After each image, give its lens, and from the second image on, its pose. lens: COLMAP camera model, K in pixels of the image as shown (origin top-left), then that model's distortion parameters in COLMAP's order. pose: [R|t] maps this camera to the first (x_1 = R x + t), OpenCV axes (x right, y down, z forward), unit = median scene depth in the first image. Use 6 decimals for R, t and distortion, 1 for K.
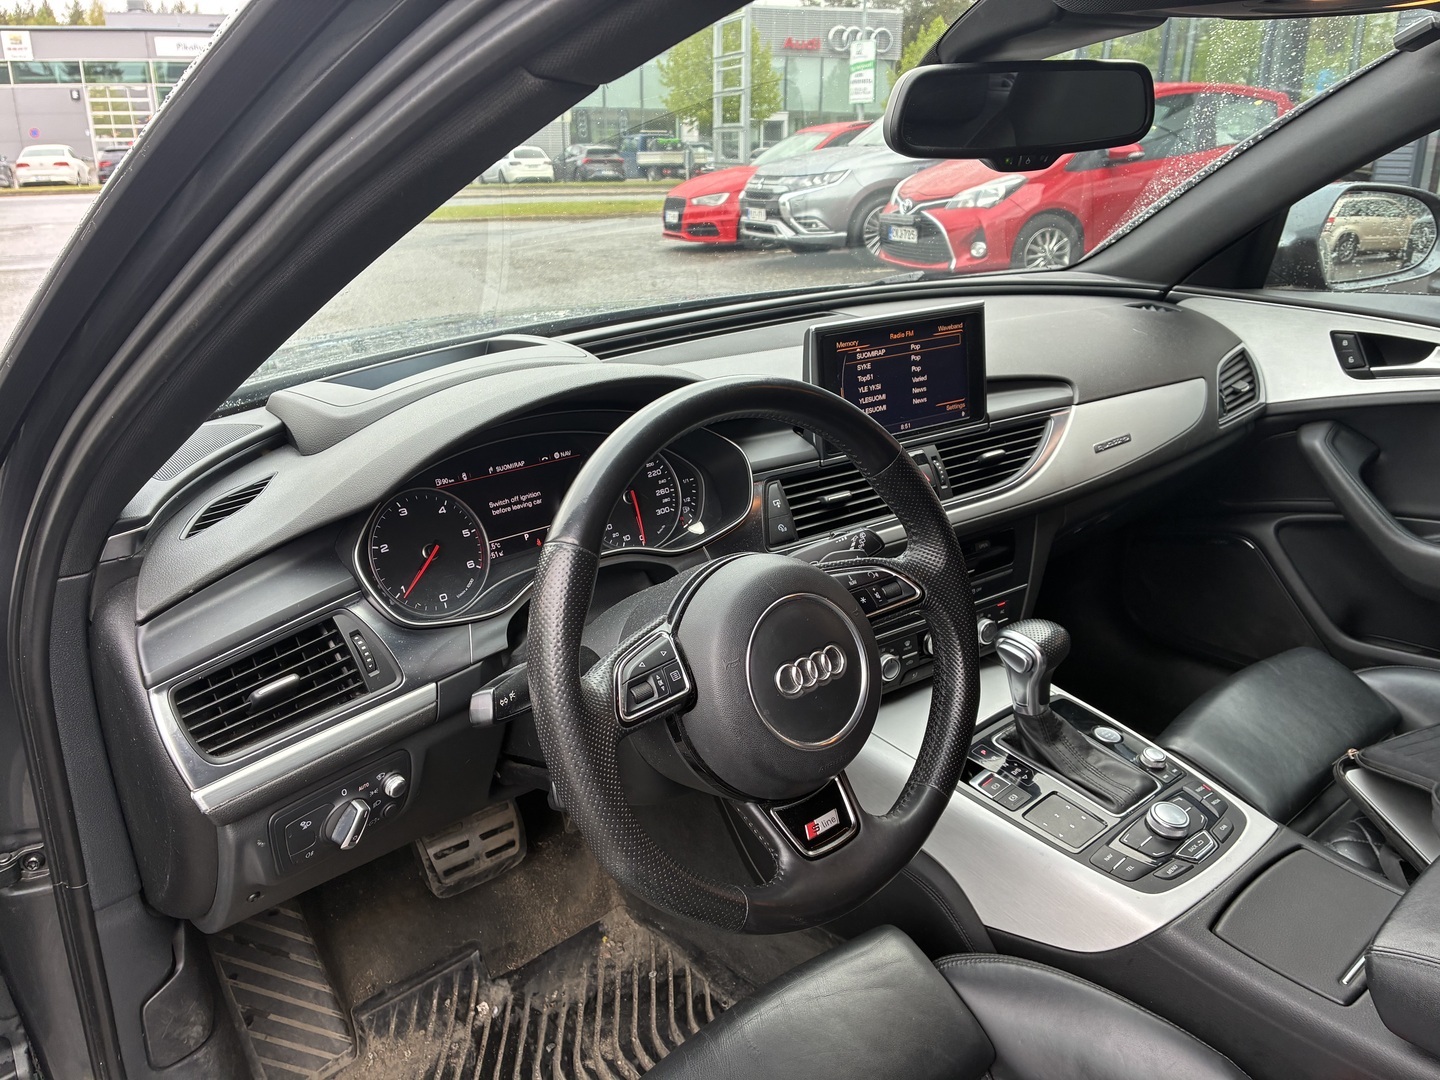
lens RADIAL K [[1090.6, 0, 720.0], [0, 1090.6, 540.0], [0, 0, 1]] dist [-0.003089, -0.001849]
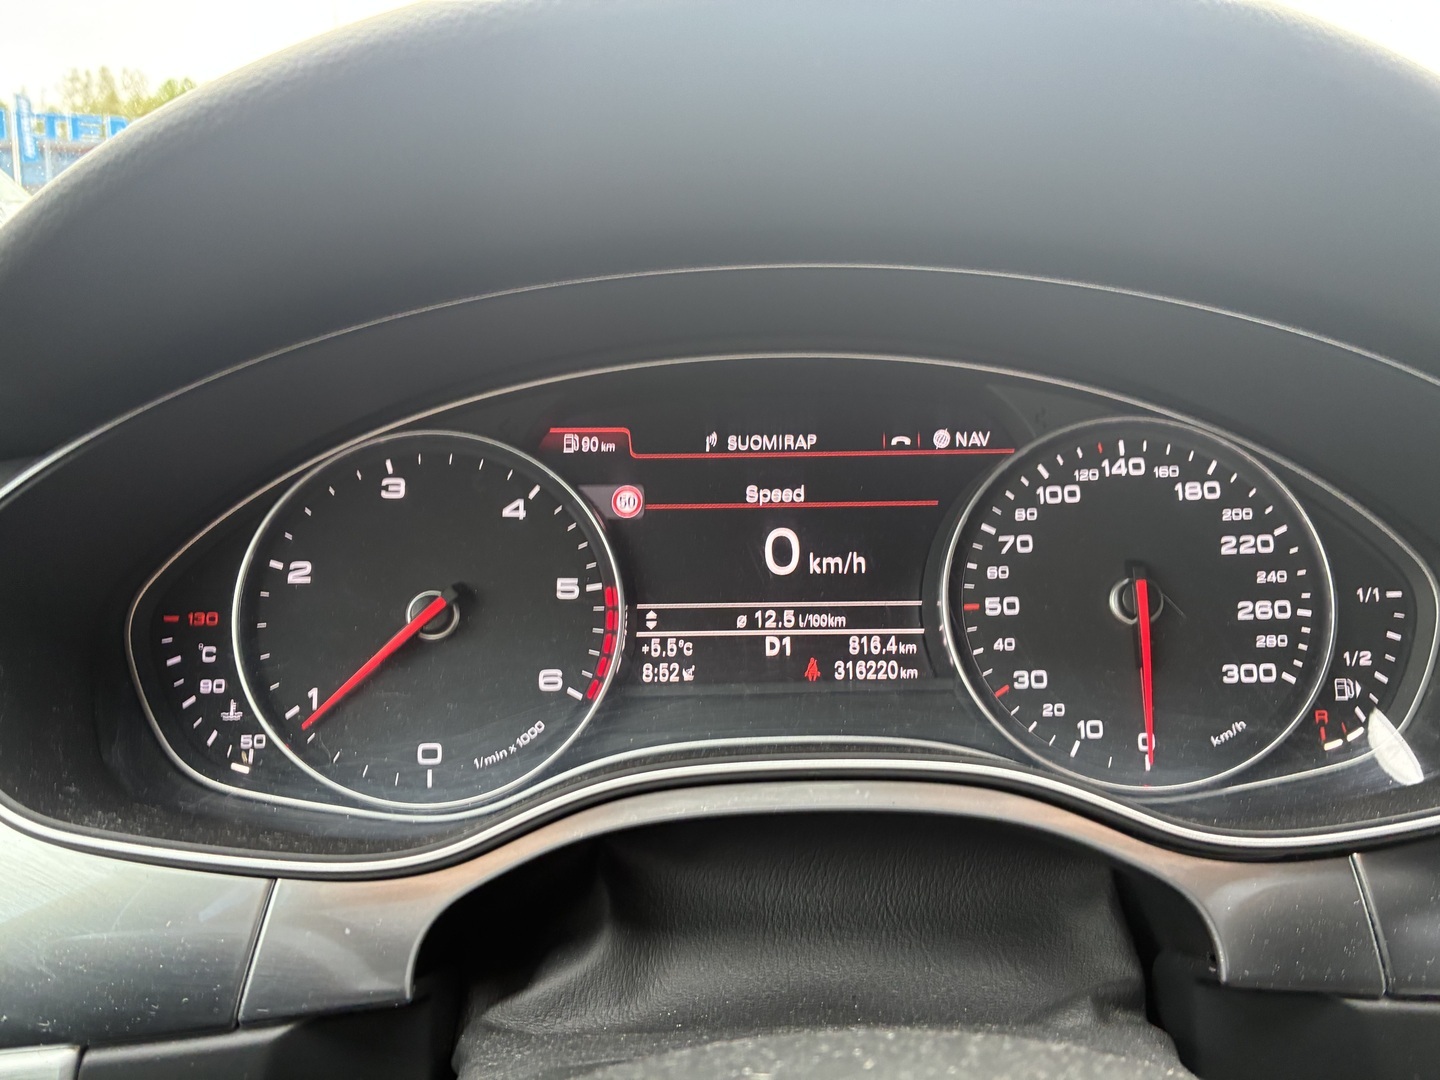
lens RADIAL K [[1090.6, 0, 720.0], [0, 1090.6, 540.0], [0, 0, 1]] dist [-0.003089, -0.001849]
pose [[0.769429, 0.165749, -0.616851, 0.013219], [-0.229934, 0.972875, -0.025394, -0.021271], [0.595910, 0.161374, 0.786670, 0.675533]]
